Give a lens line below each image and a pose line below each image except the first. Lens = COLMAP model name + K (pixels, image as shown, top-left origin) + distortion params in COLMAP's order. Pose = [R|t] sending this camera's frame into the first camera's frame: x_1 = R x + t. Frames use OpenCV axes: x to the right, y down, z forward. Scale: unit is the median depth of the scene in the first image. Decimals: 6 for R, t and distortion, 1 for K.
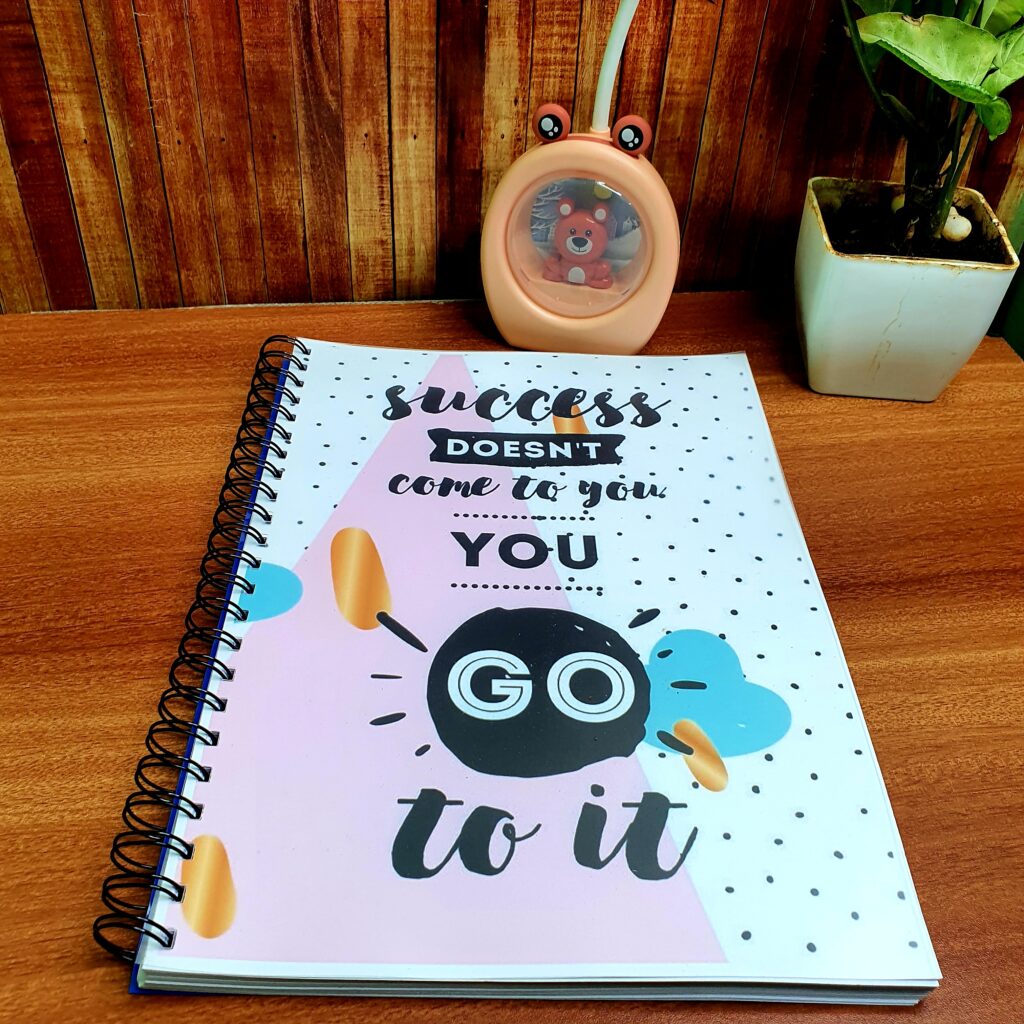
lens RADIAL K [[1085.8, 0, 513.7], [0, 1085.8, 507.8], [0, 0, 1]] dist [-0.069865, 0.102946]
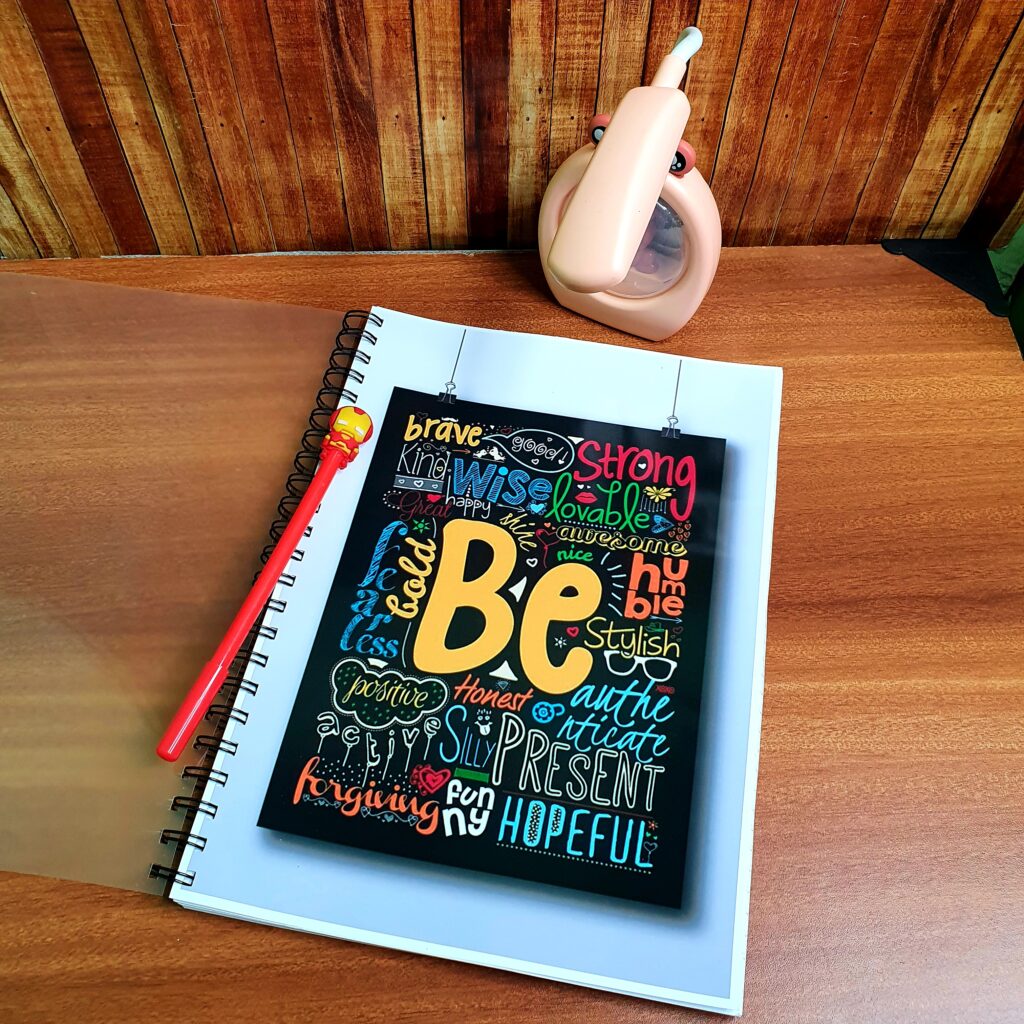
lens RADIAL K [[1081.1, 0, 523.8], [0, 1081.1, 493.4], [0, 0, 1]] dist [-0.071603, 0.109699]
pose [[0.994211, 0.070374, -0.081194, 0.100089], [-0.044699, 0.958062, 0.283053, -0.307424], [0.097709, -0.277785, 0.955661, -0.090153]]
